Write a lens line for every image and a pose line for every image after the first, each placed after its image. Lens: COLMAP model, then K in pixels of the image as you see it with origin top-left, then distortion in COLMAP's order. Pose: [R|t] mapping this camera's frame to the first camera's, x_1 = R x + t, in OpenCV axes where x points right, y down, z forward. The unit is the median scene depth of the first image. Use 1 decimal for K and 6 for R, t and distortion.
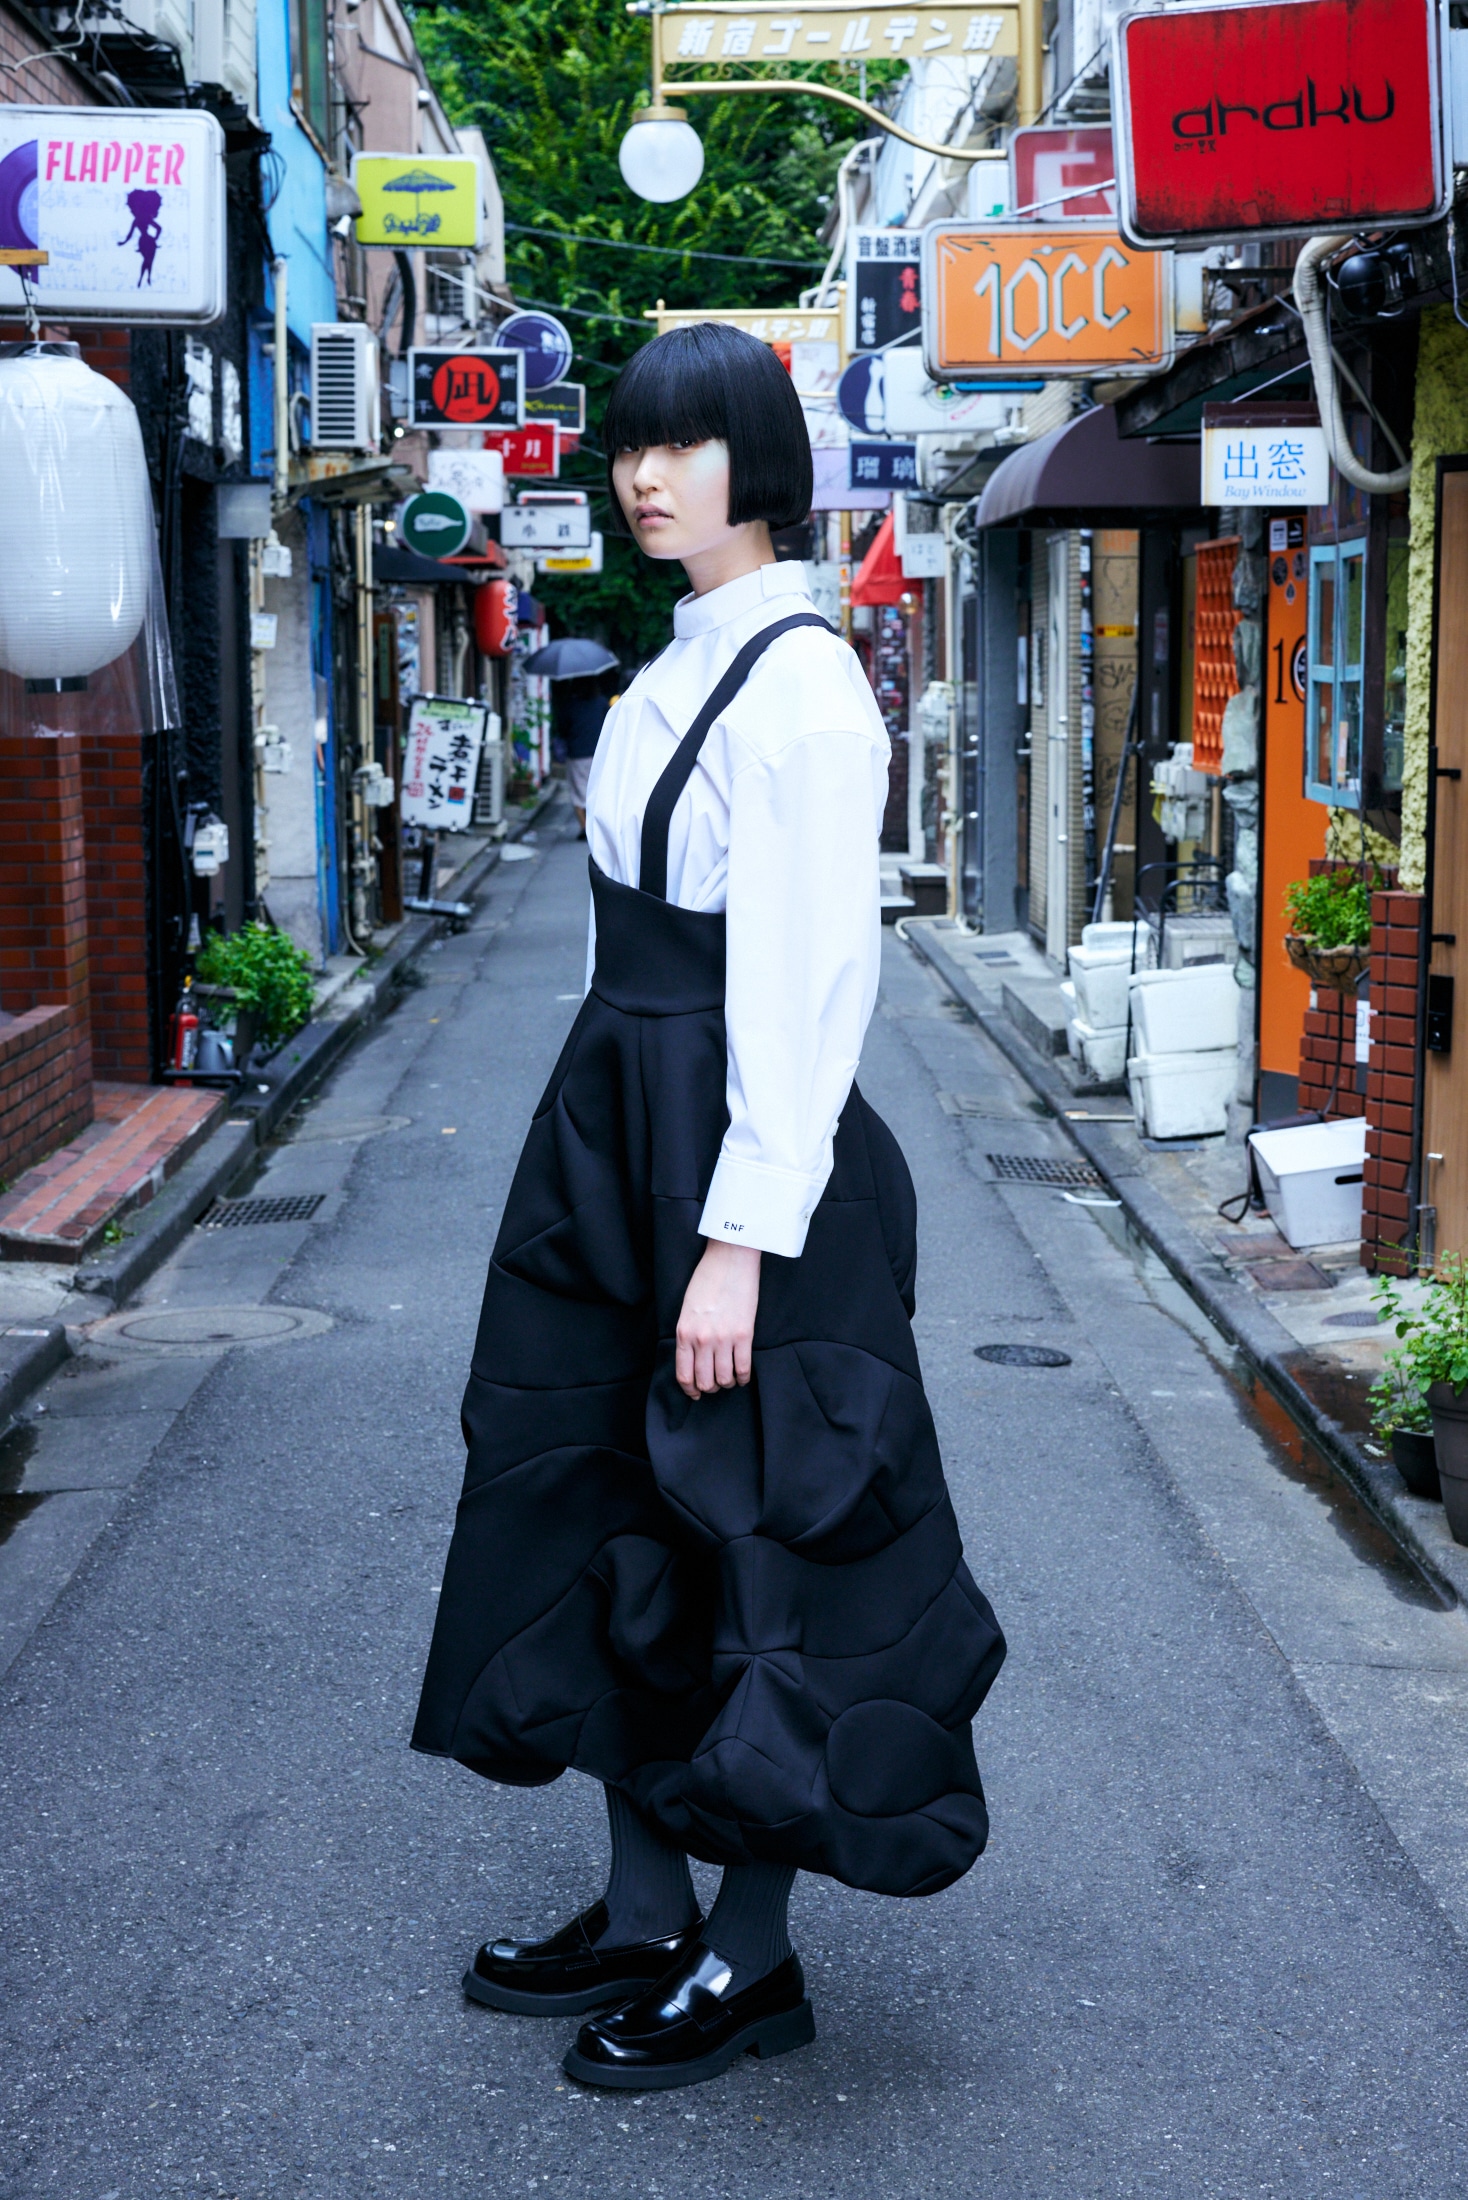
lens RADIAL K [[3037.3, 0, 724.8], [0, 3037.3, 1118.2], [0, 0, 1]] dist [0.014536, 0.000000]
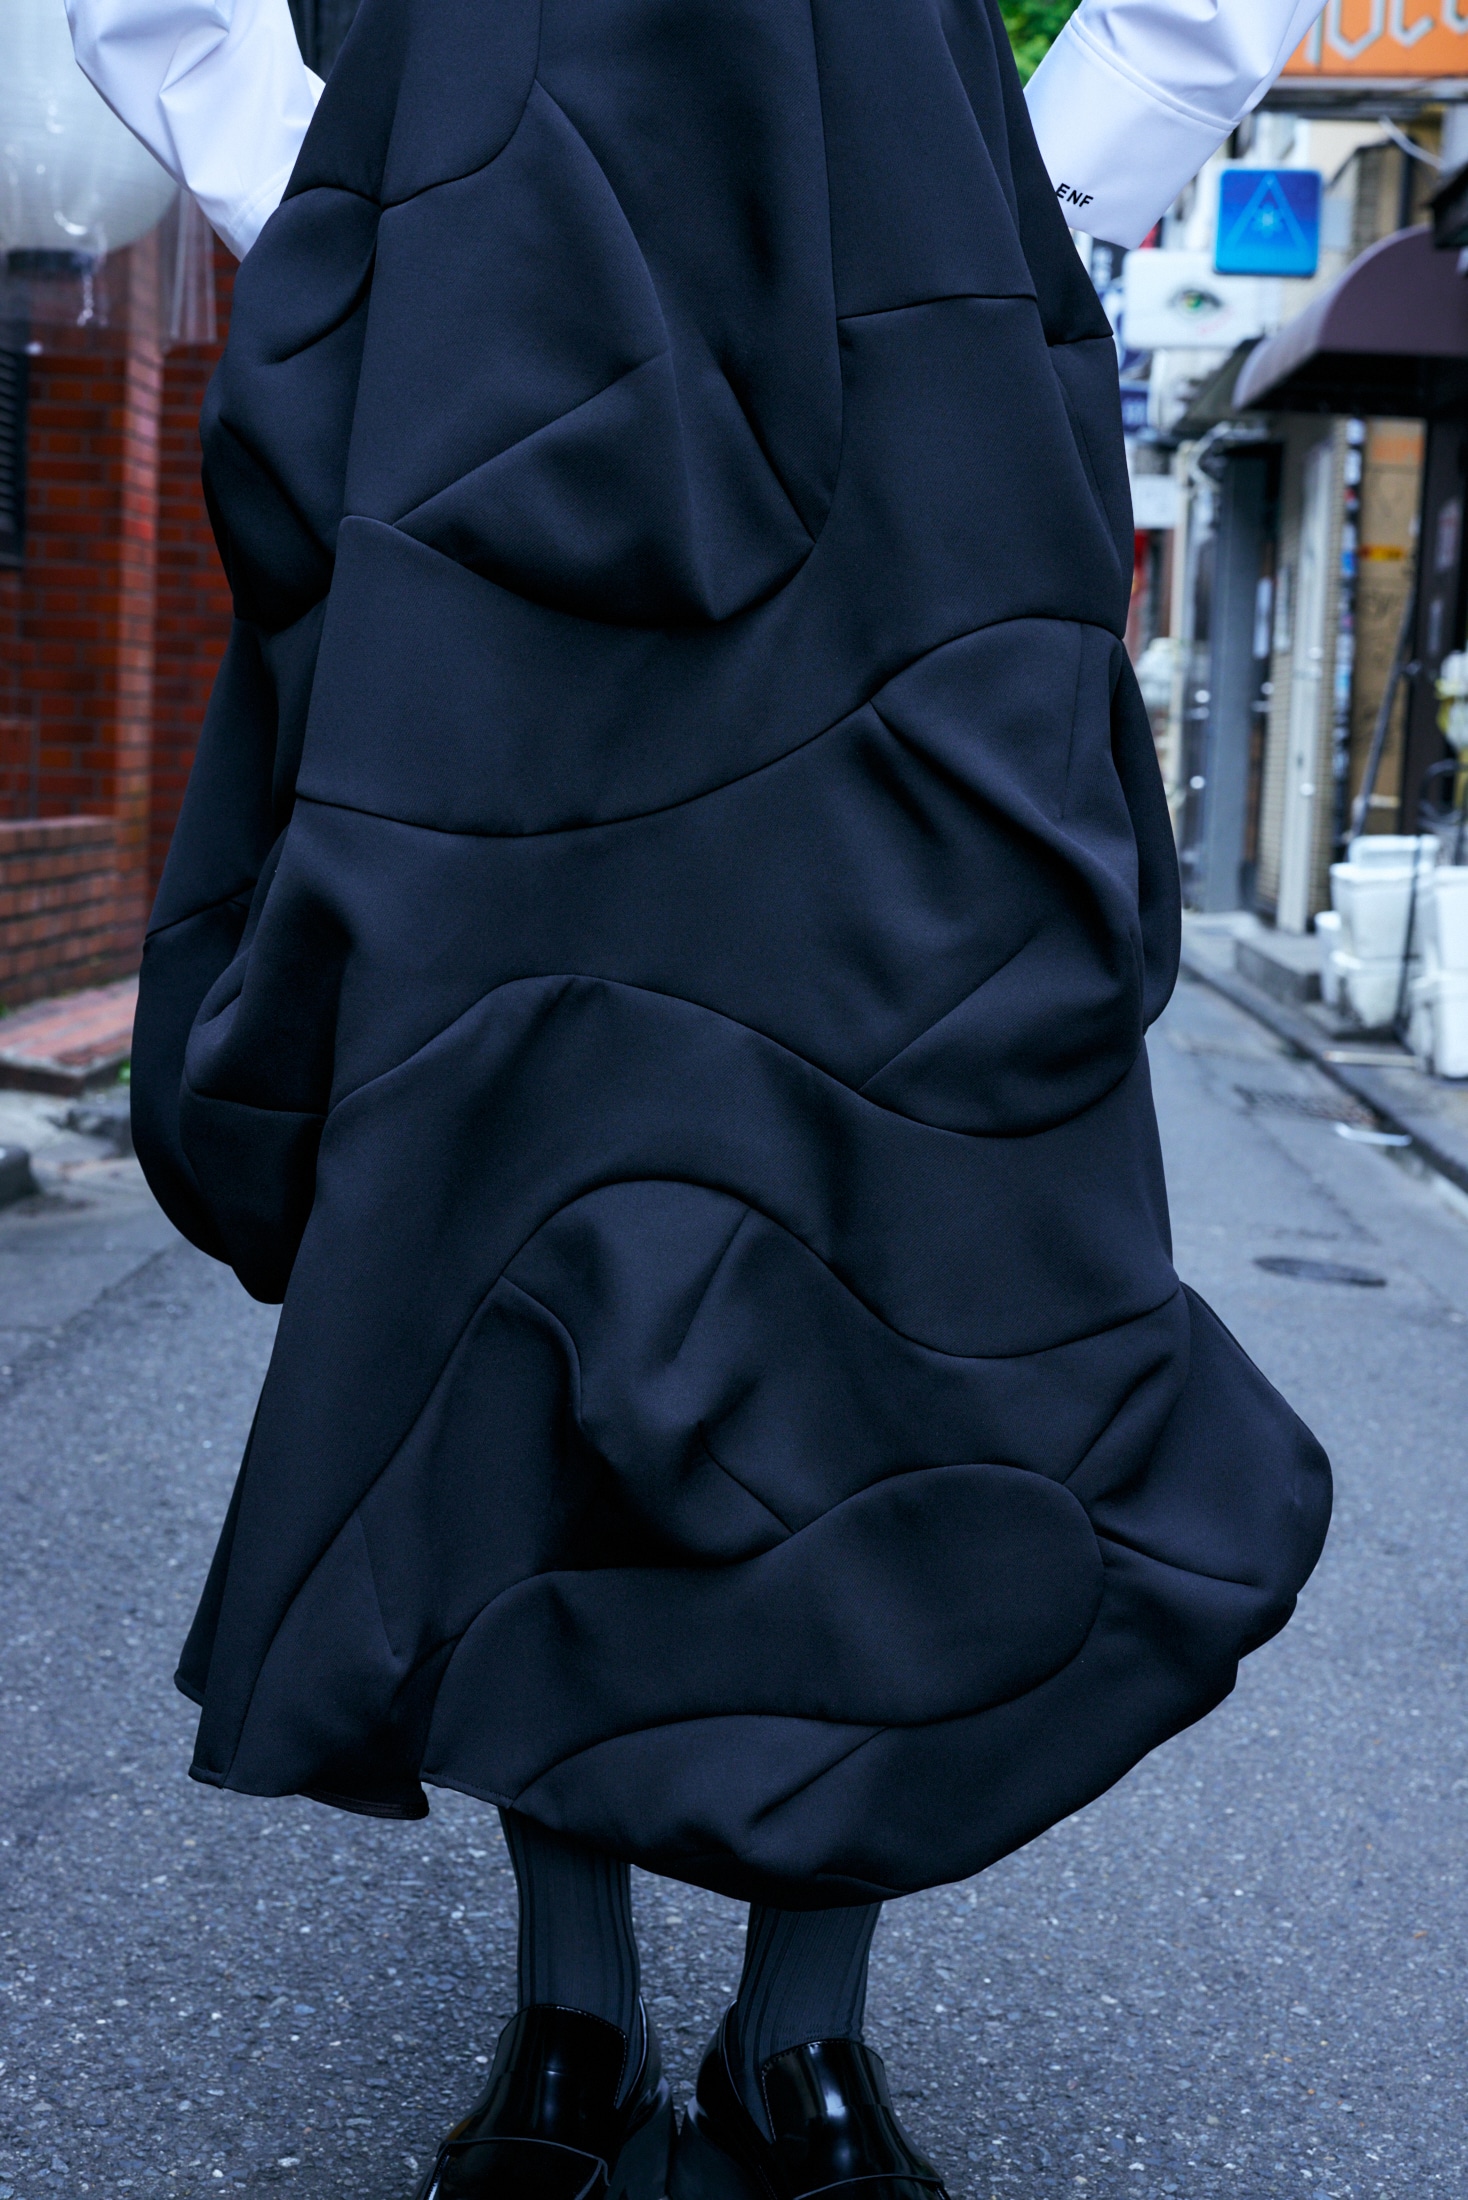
lens RADIAL K [[3037.3, 0, 740.2], [0, 3037.3, 1087.8], [0, 0, 1]] dist [0.014536, 0.000000]
pose [[0.997048, 0.059324, -0.048737, -0.005736], [-0.060867, 0.997670, -0.030809, 0.047948], [0.046796, 0.033684, 0.998336, 0.192822]]
